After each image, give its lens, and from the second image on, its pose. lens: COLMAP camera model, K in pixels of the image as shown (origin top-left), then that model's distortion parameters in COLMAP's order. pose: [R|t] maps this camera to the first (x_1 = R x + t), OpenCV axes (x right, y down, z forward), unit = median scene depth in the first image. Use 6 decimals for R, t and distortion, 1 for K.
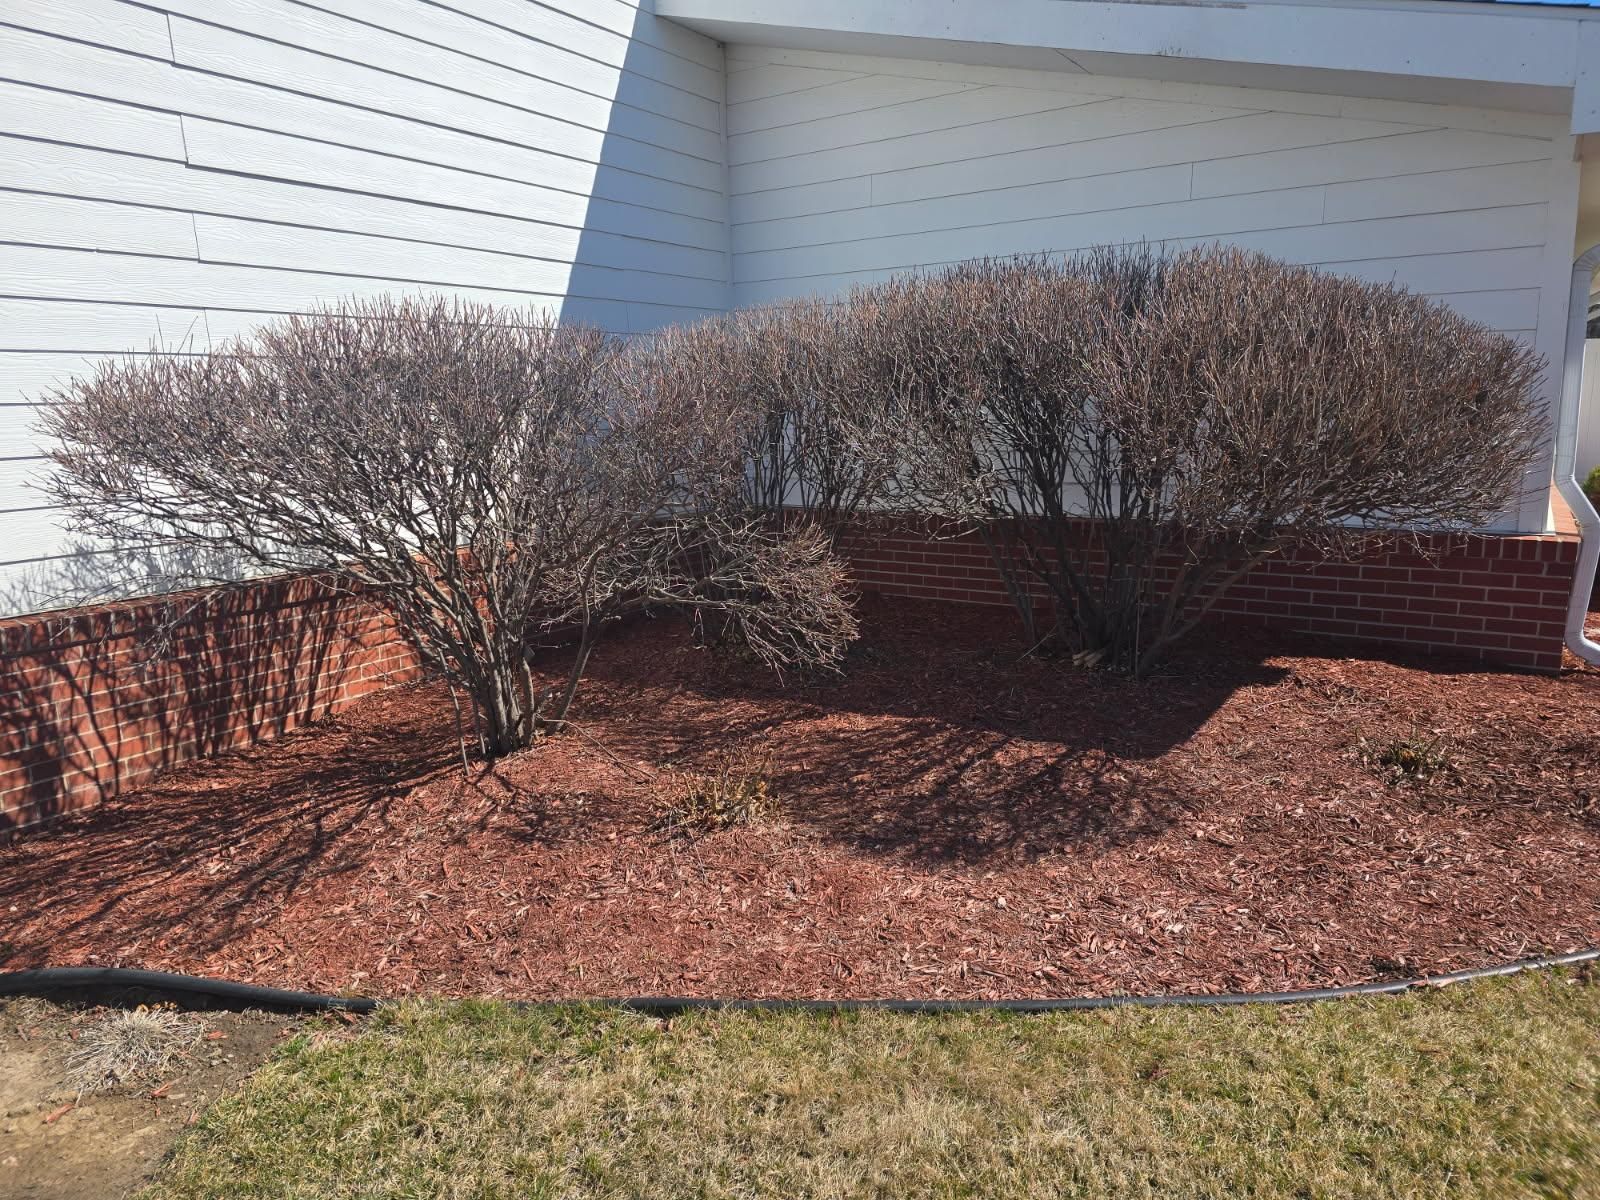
lens RADIAL K [[1032.3, 0, 802.4], [0, 1032.3, 597.9], [0, 0, 1]] dist [0.065845, -0.000645]
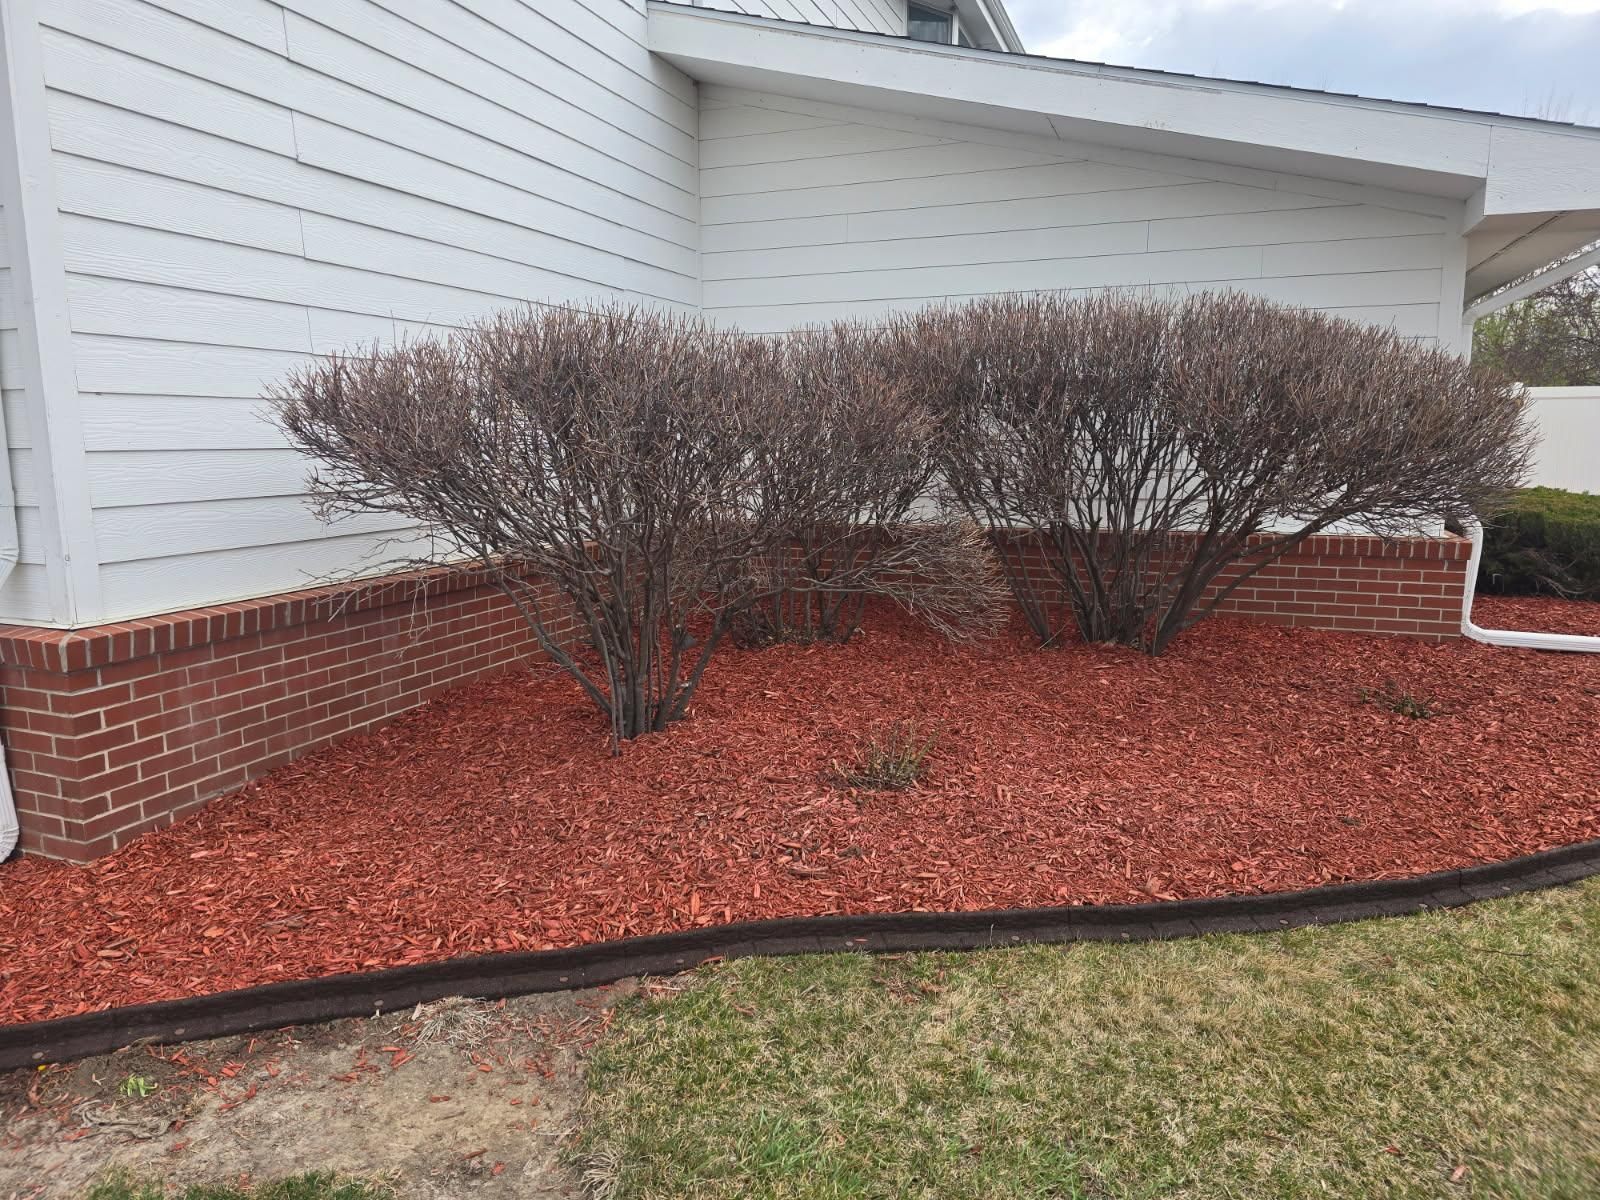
lens RADIAL K [[1032.3, 0, 802.4], [0, 1032.3, 597.9], [0, 0, 1]] dist [0.065845, -0.000645]
pose [[0.974104, -0.025765, 0.224626, -0.300468], [0.035426, 0.998608, -0.039084, 0.028945], [-0.223306, 0.046030, 0.973661, -0.001244]]
